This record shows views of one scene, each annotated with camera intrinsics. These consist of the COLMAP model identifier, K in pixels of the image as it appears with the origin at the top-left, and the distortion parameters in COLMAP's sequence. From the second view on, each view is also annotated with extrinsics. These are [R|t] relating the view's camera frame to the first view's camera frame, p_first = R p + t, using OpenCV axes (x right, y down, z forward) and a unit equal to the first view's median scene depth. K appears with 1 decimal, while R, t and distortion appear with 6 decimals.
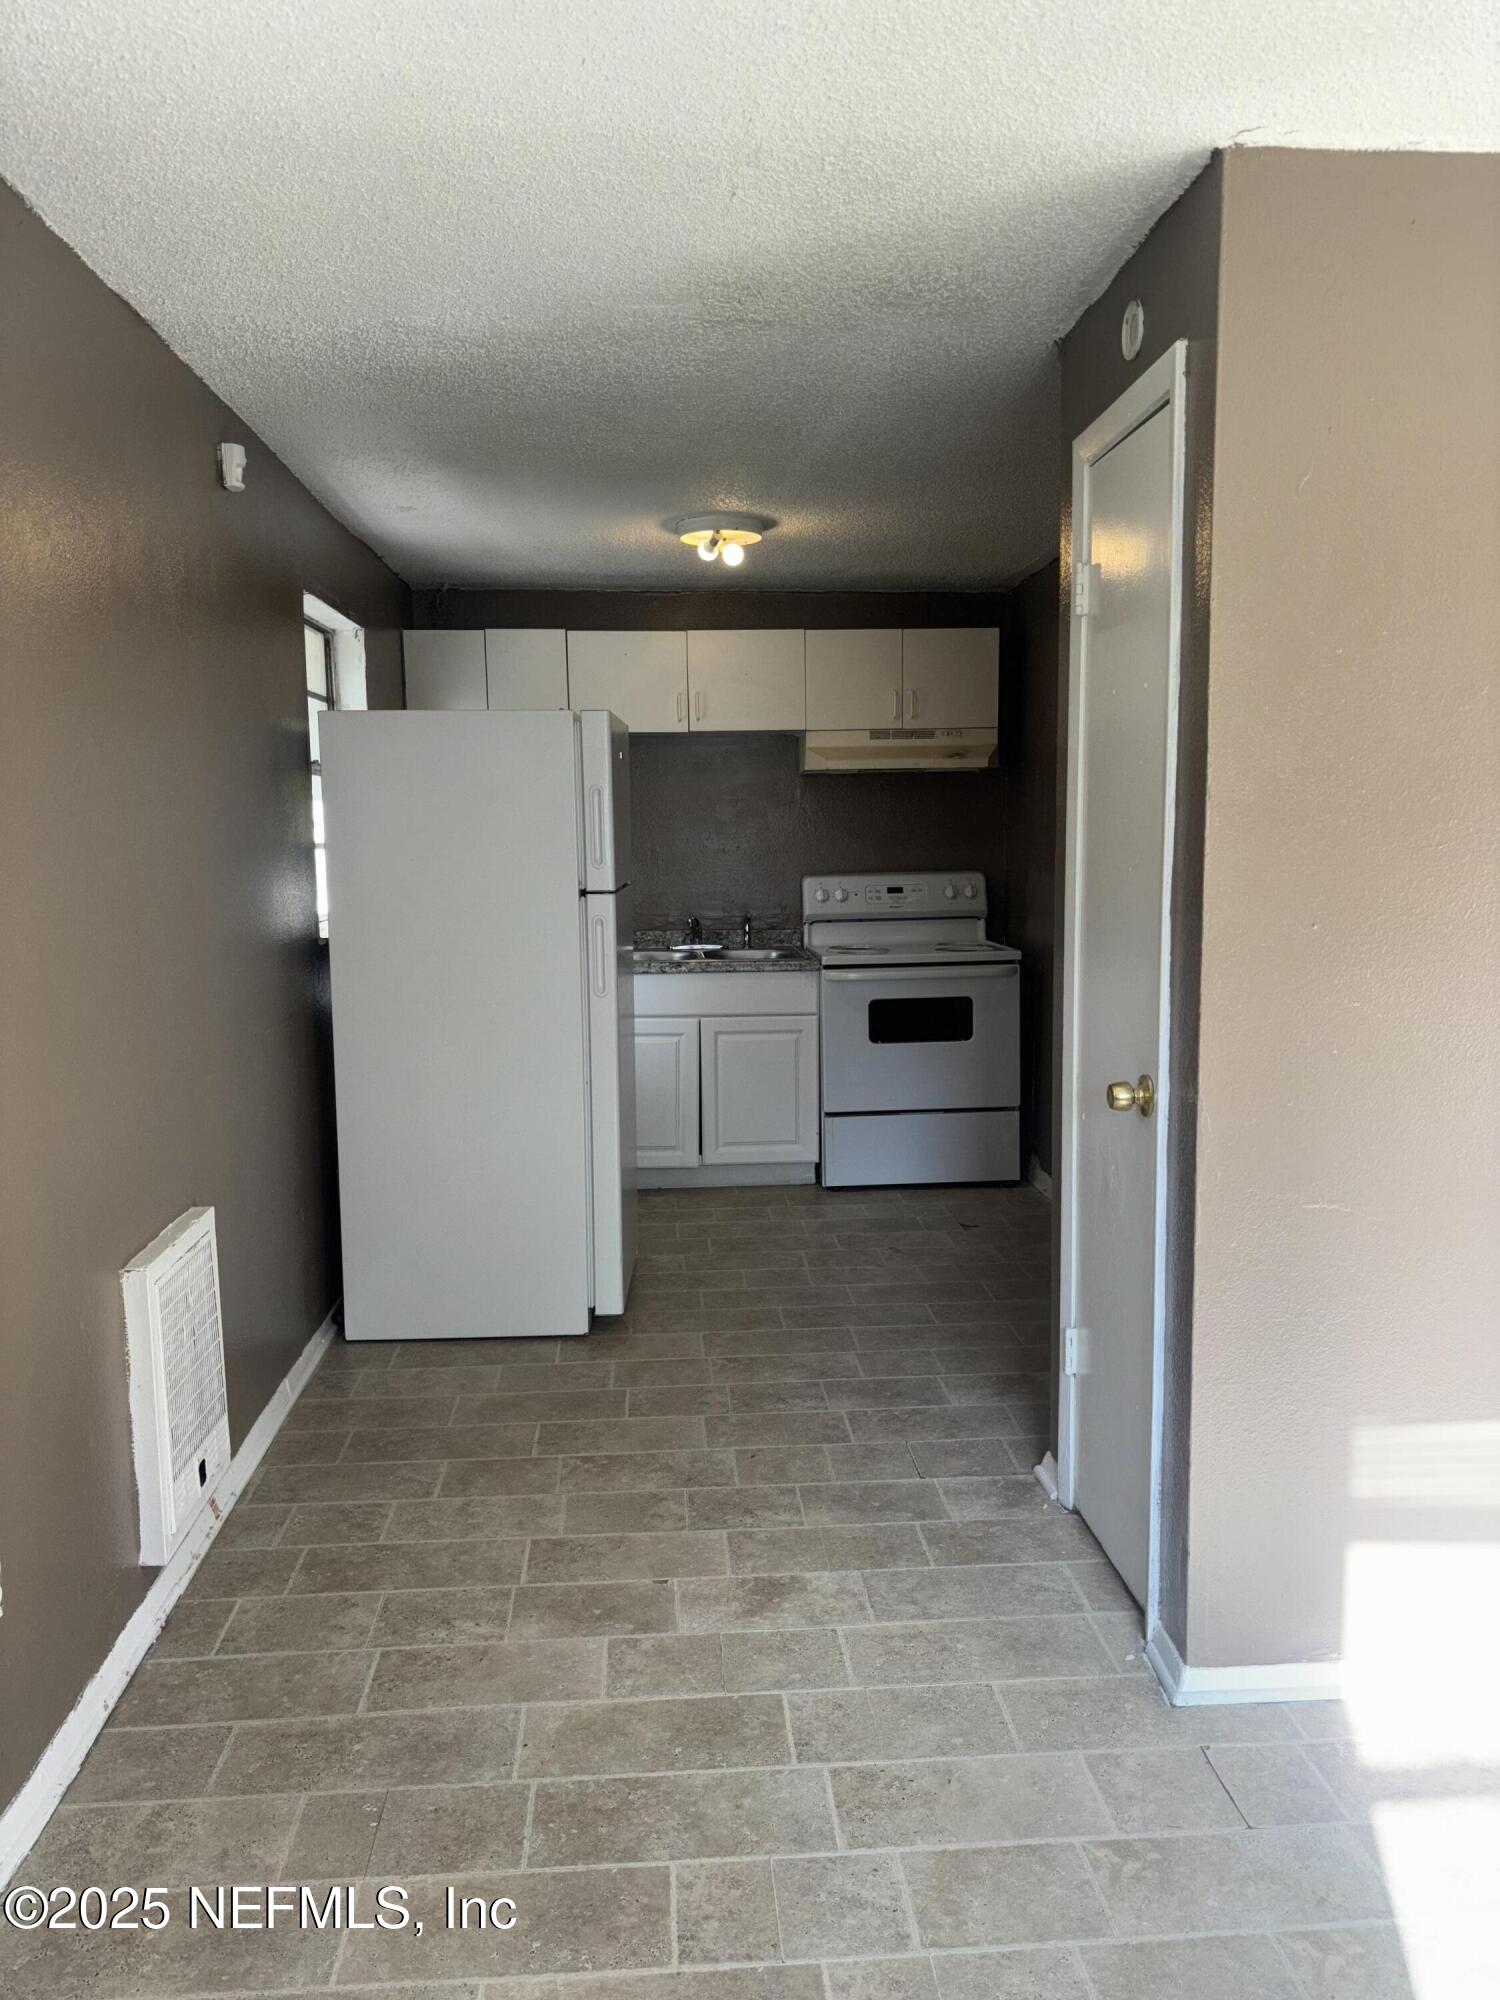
lens RADIAL K [[1516.9, 0, 759.5], [0, 1516.9, 1008.5], [0, 0, 1]] dist [0.041400, -0.048603]
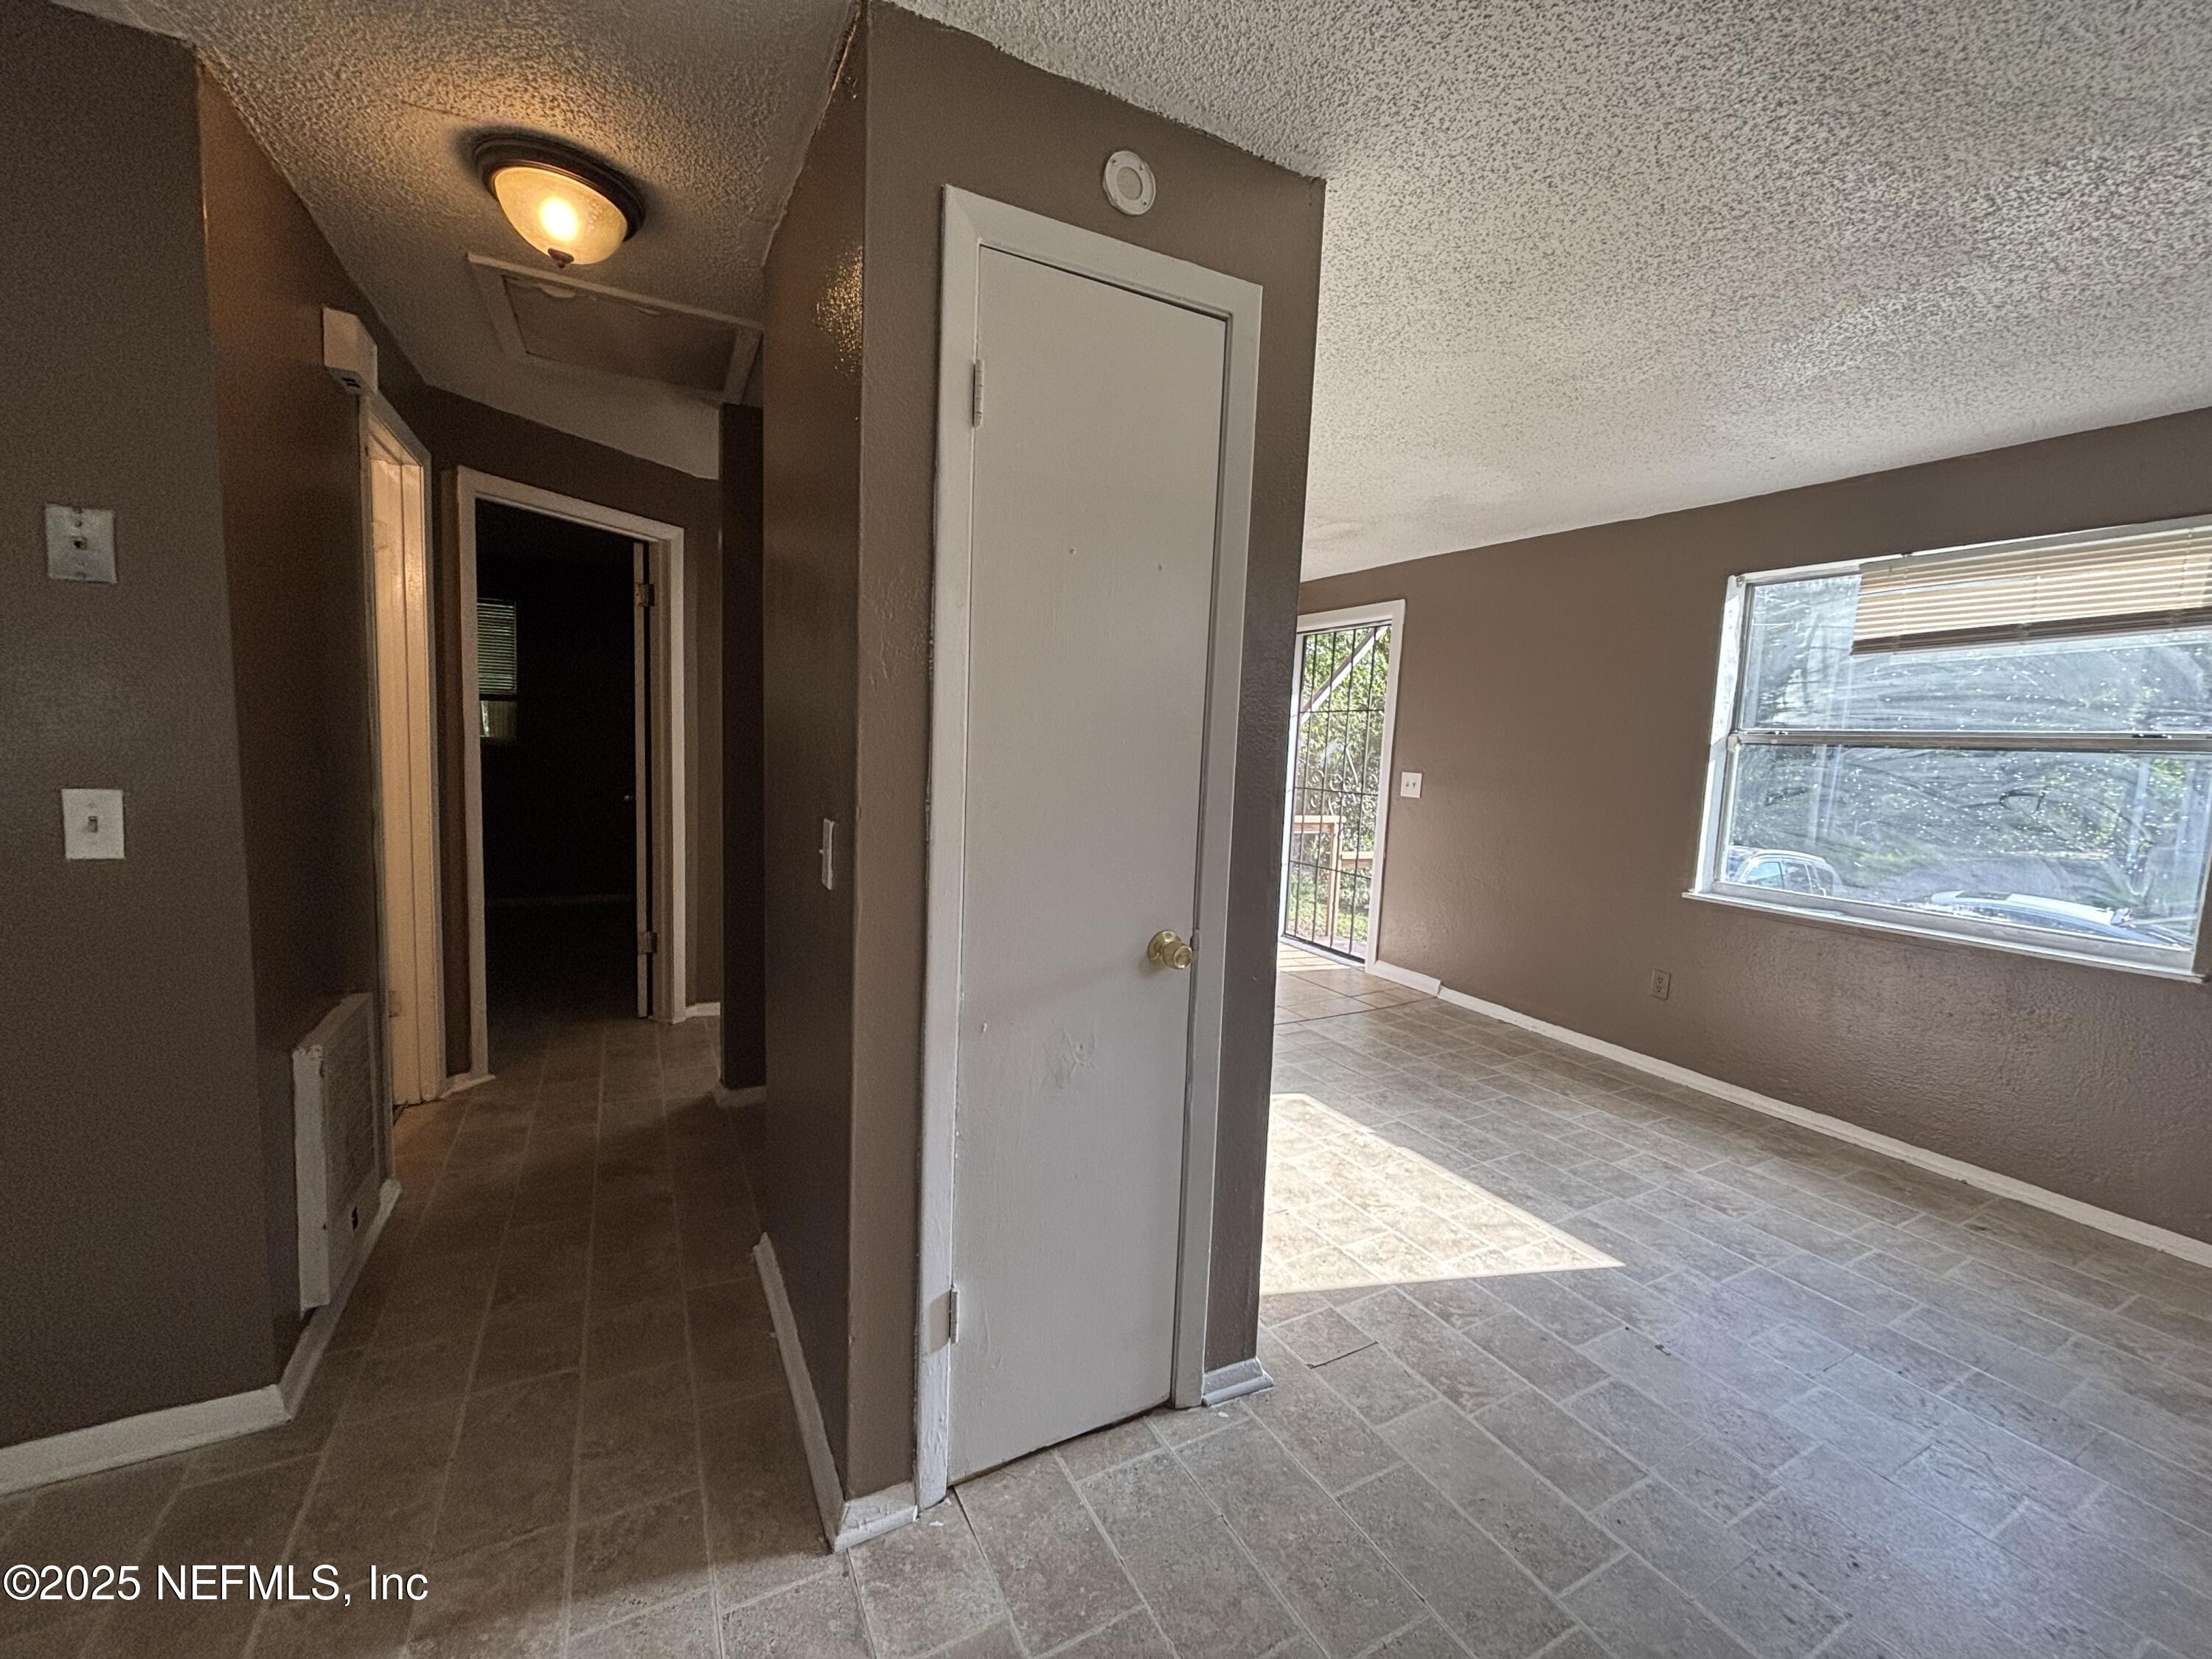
lens RADIAL K [[894.6, 0, 1108.2], [0, 894.6, 823.5], [0, 0, 1]] dist [-0.003028, 0.002714]
pose [[-0.408842, -0.092502, 0.907905, -0.137444], [0.073107, 0.988333, 0.133618, -0.055550], [-0.909672, 0.121003, -0.397309, 0.587168]]
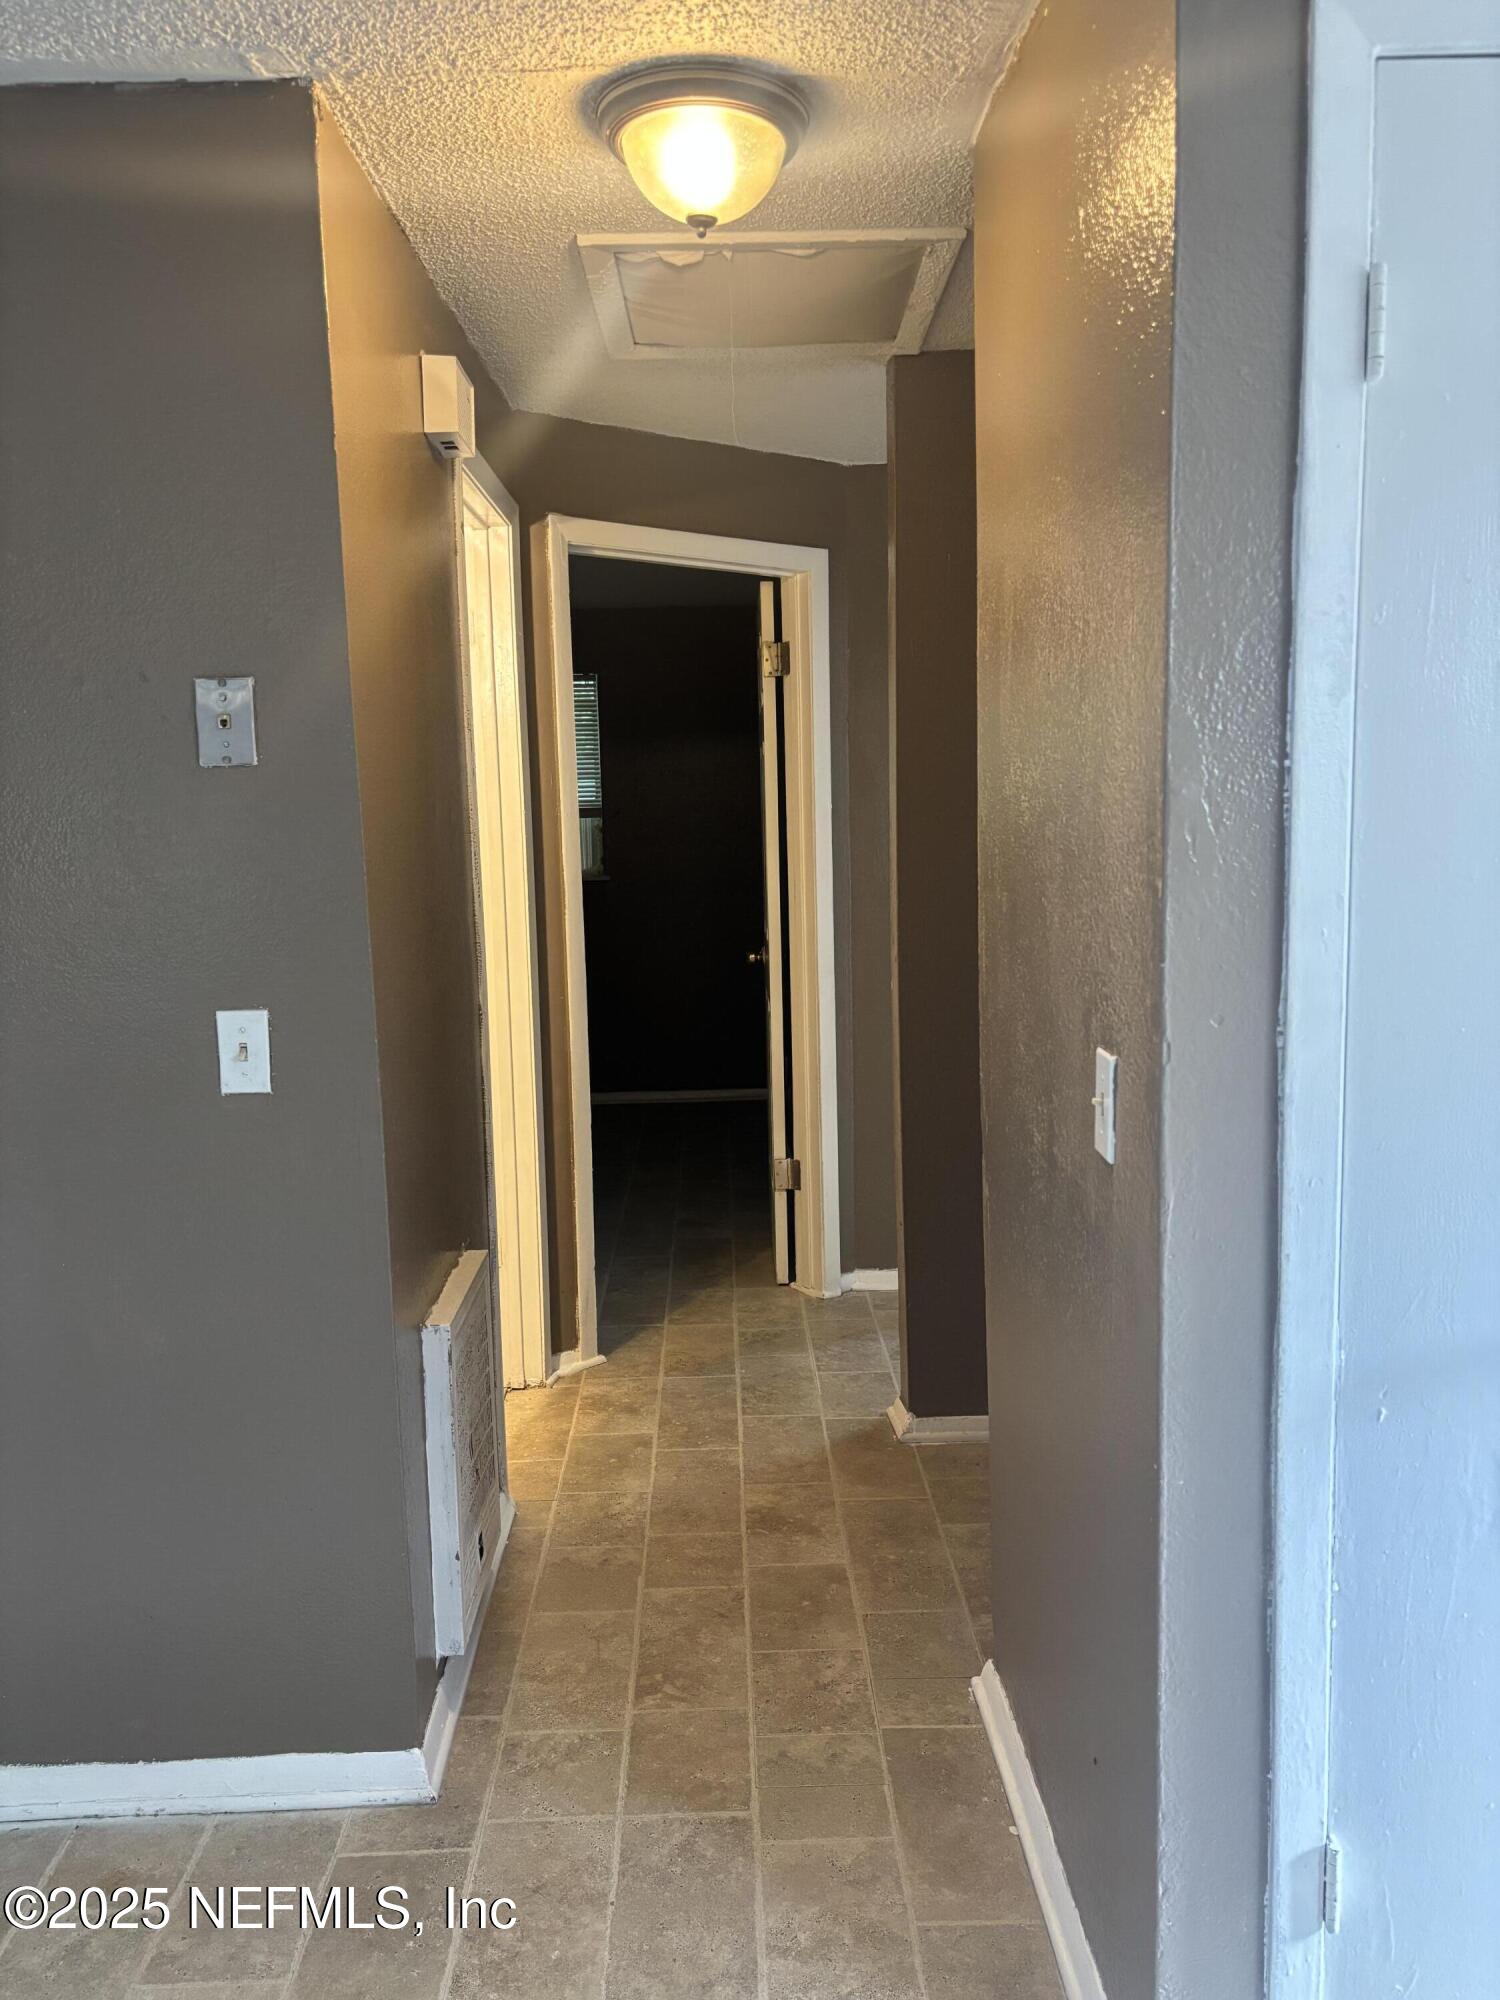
lens RADIAL K [[1516.9, 0, 752.7], [0, 1516.9, 998.7], [0, 0, 1]] dist [0.041400, -0.048603]
pose [[0.043102, -0.120095, 0.991826, -0.143675], [0.144490, 0.983061, 0.112755, -0.078669], [-0.988567, 0.138449, 0.059724, 0.604450]]
